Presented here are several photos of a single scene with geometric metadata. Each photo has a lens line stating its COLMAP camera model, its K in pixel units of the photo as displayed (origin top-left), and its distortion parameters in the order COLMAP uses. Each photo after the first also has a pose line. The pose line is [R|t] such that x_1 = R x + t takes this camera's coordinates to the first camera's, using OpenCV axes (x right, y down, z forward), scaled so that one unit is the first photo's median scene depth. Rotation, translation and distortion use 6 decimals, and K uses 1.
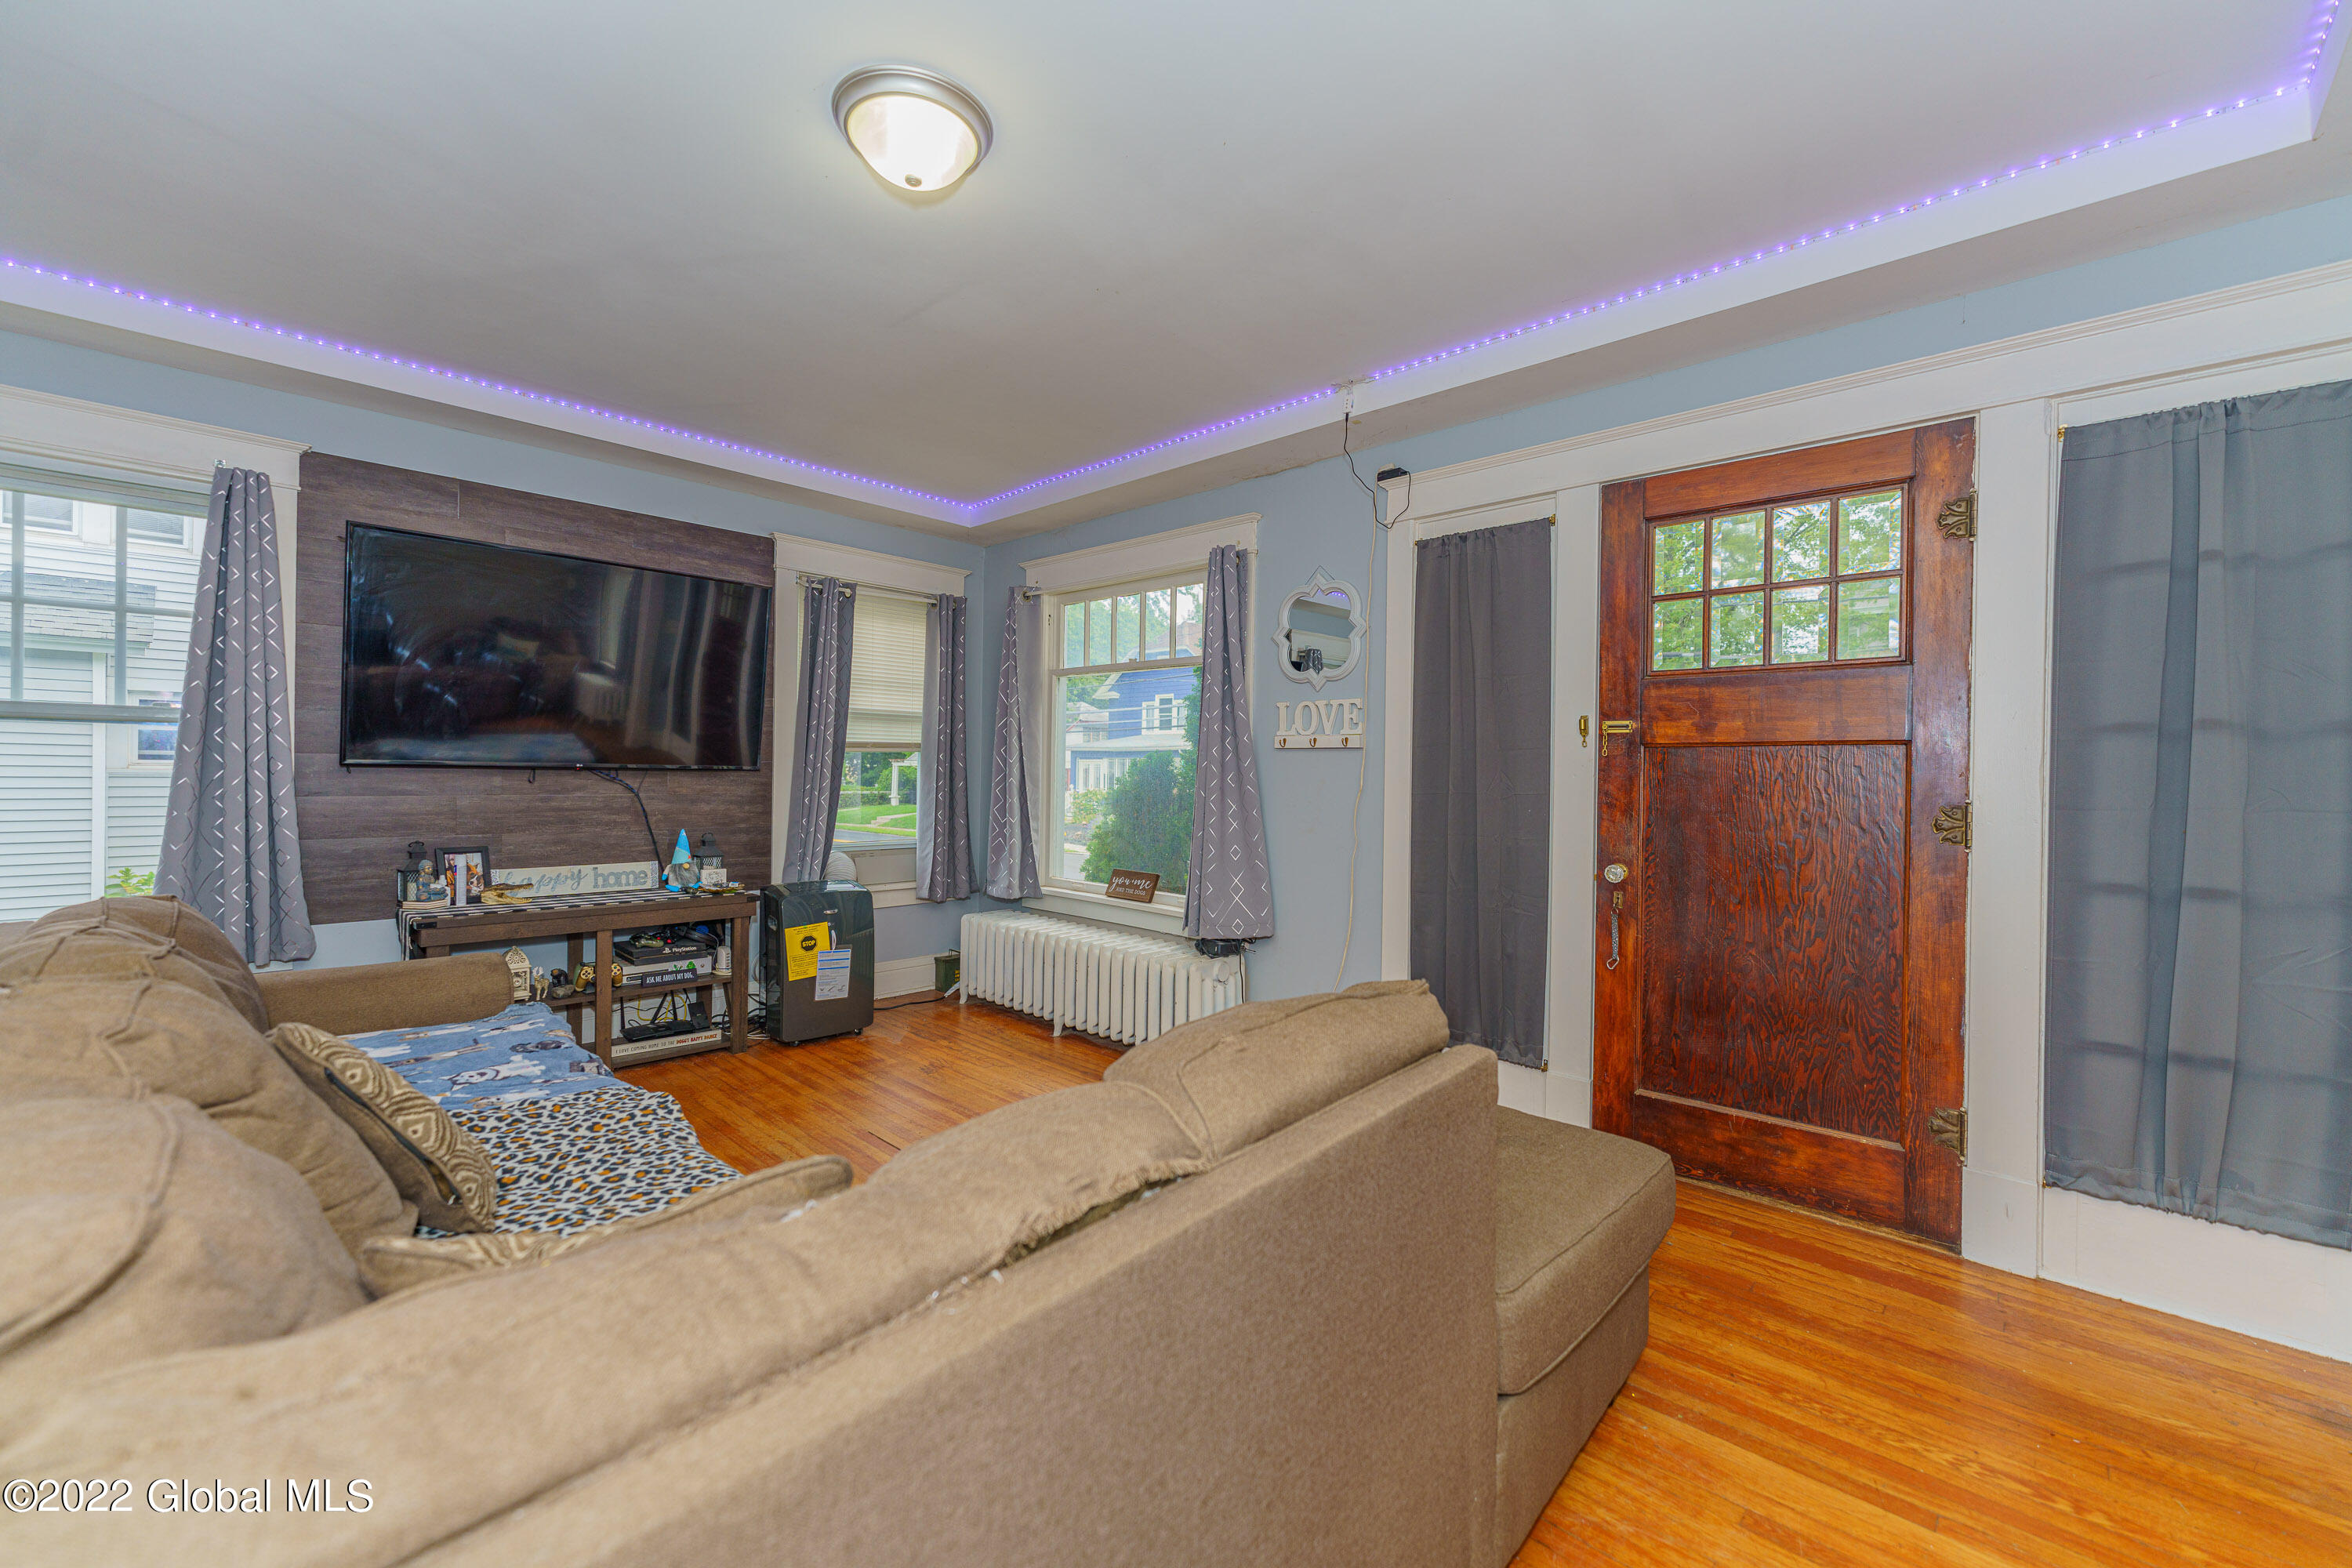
lens RADIAL K [[941.5, 0, 1170.5], [0, 941.5, 781.7], [0, 0, 1]] dist [0.000453, 0.000169]
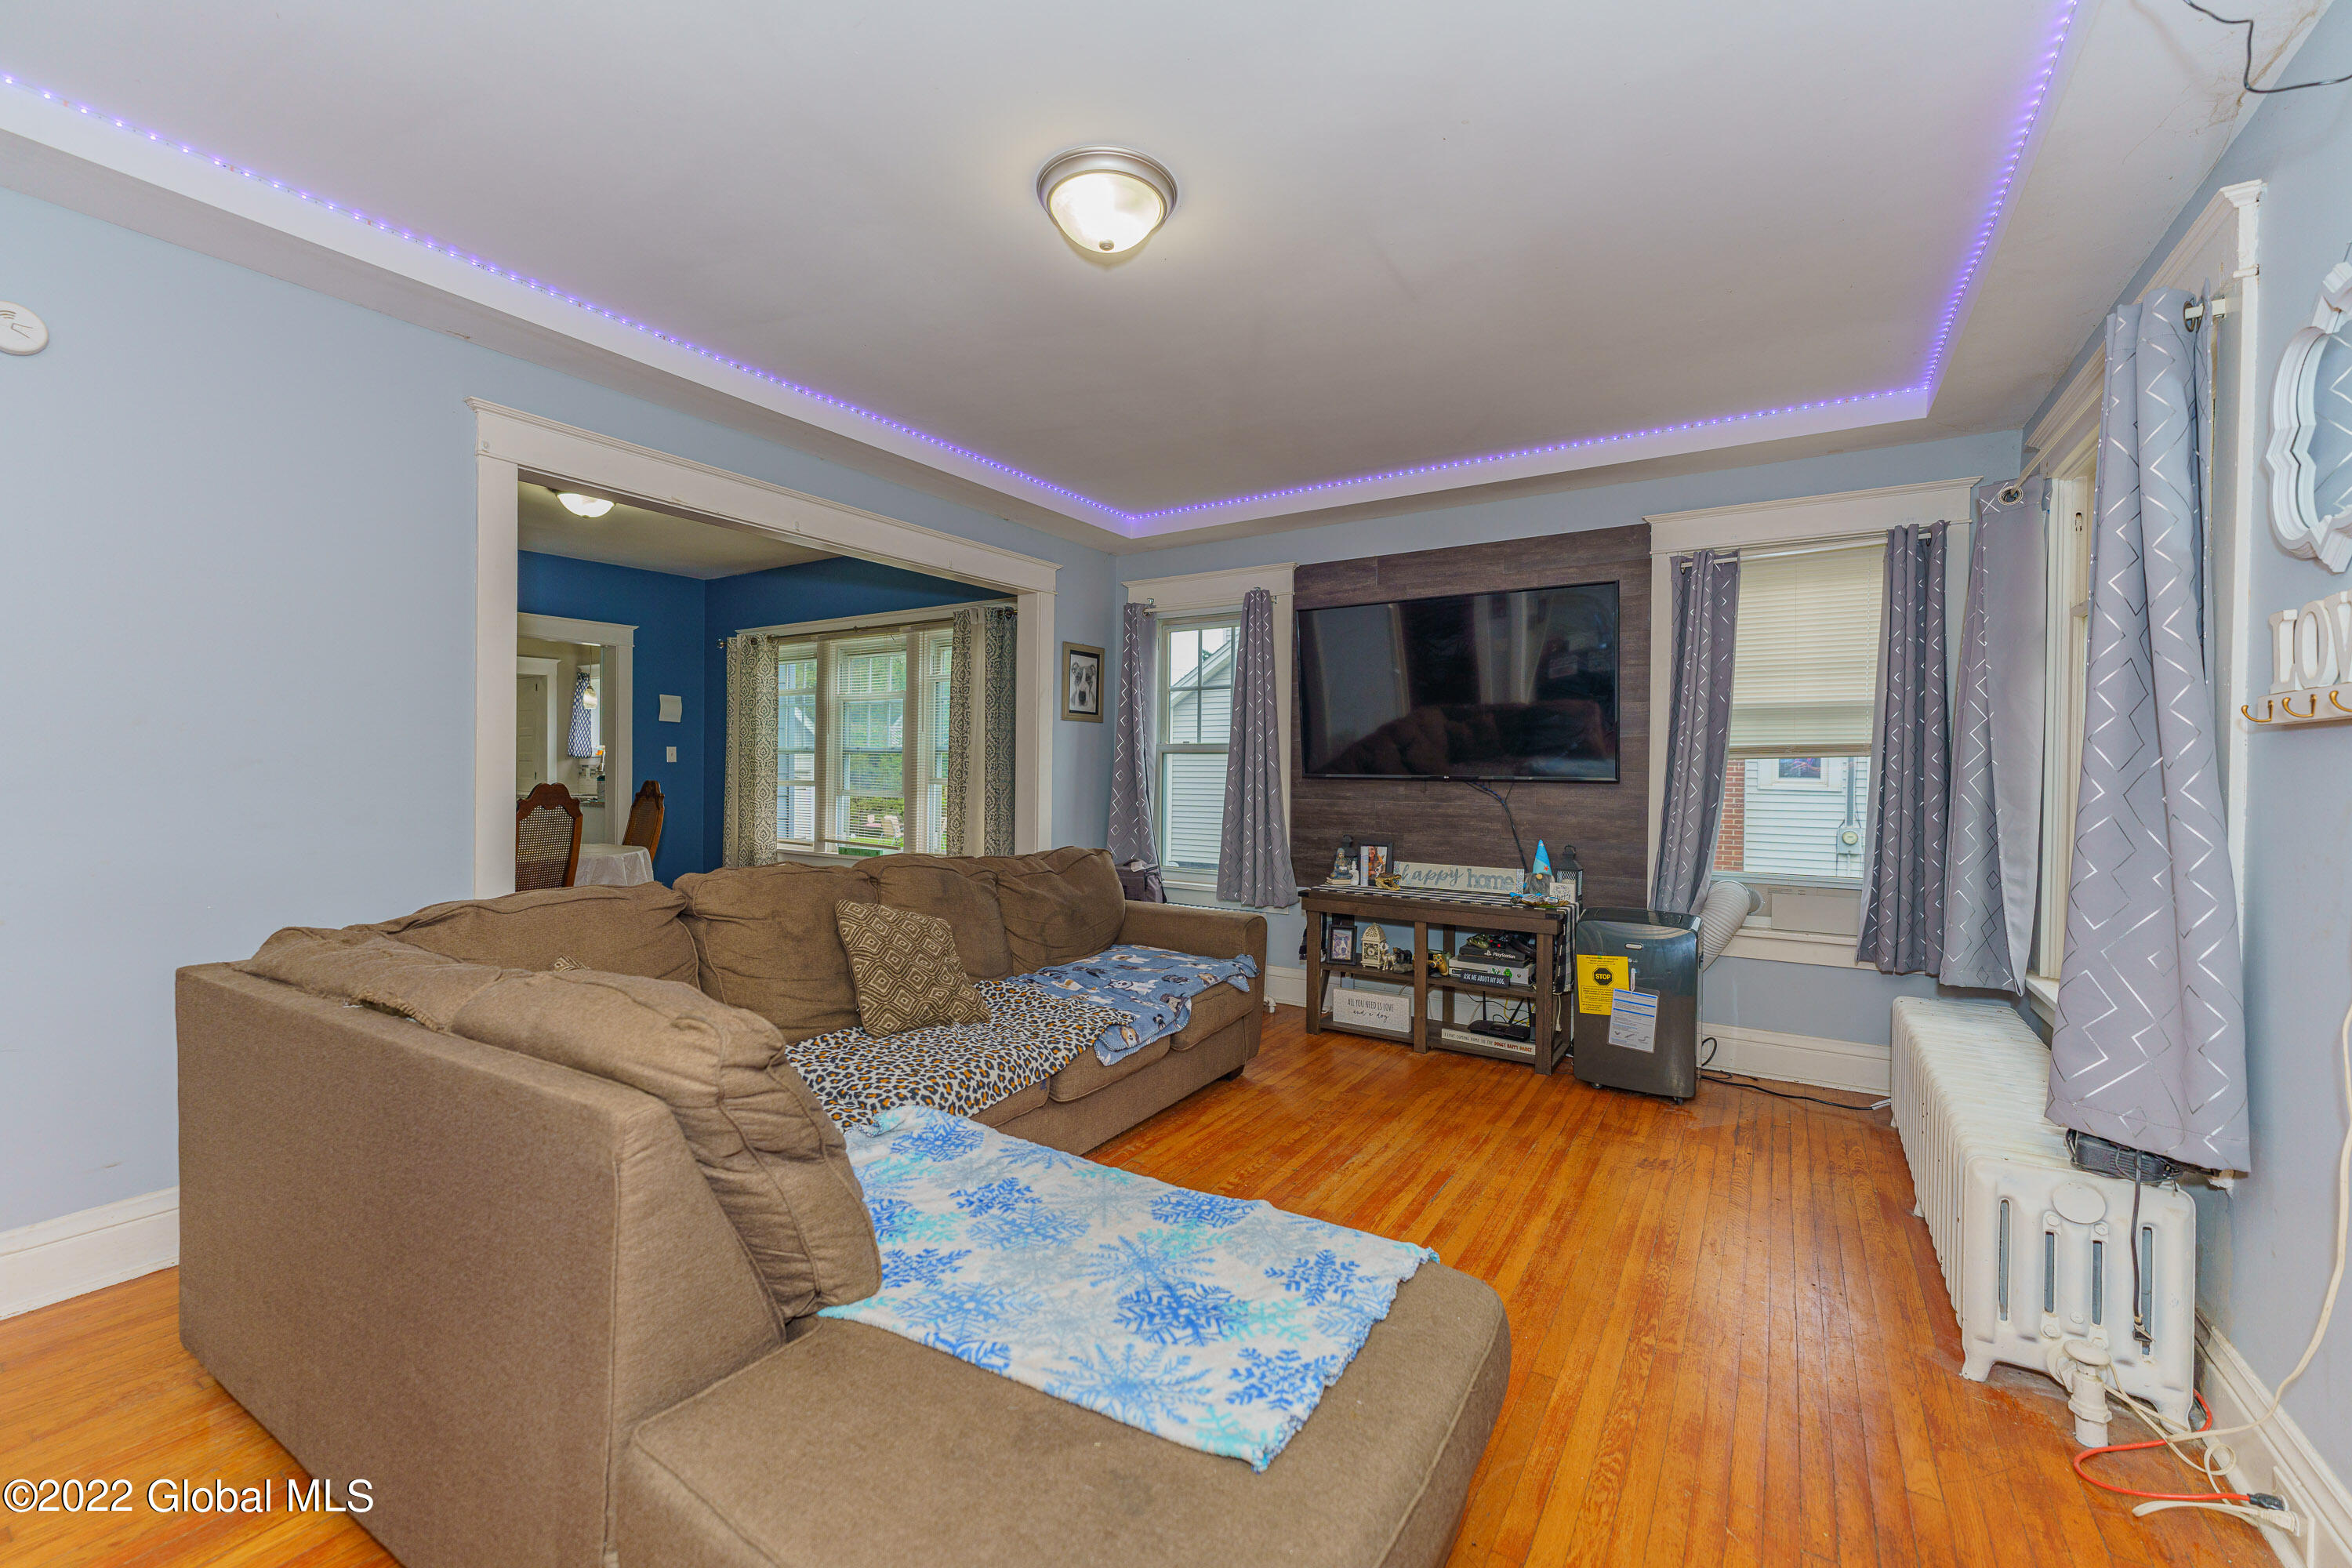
lens RADIAL K [[941.5, 0, 1181.1], [0, 941.5, 781.1], [0, 0, 1]] dist [0.000453, 0.000169]
pose [[0.197940, -0.004501, -0.980204, 0.426612], [-0.017395, 0.999816, -0.008104, 0.002366], [0.980060, 0.018655, 0.197825, 0.455630]]
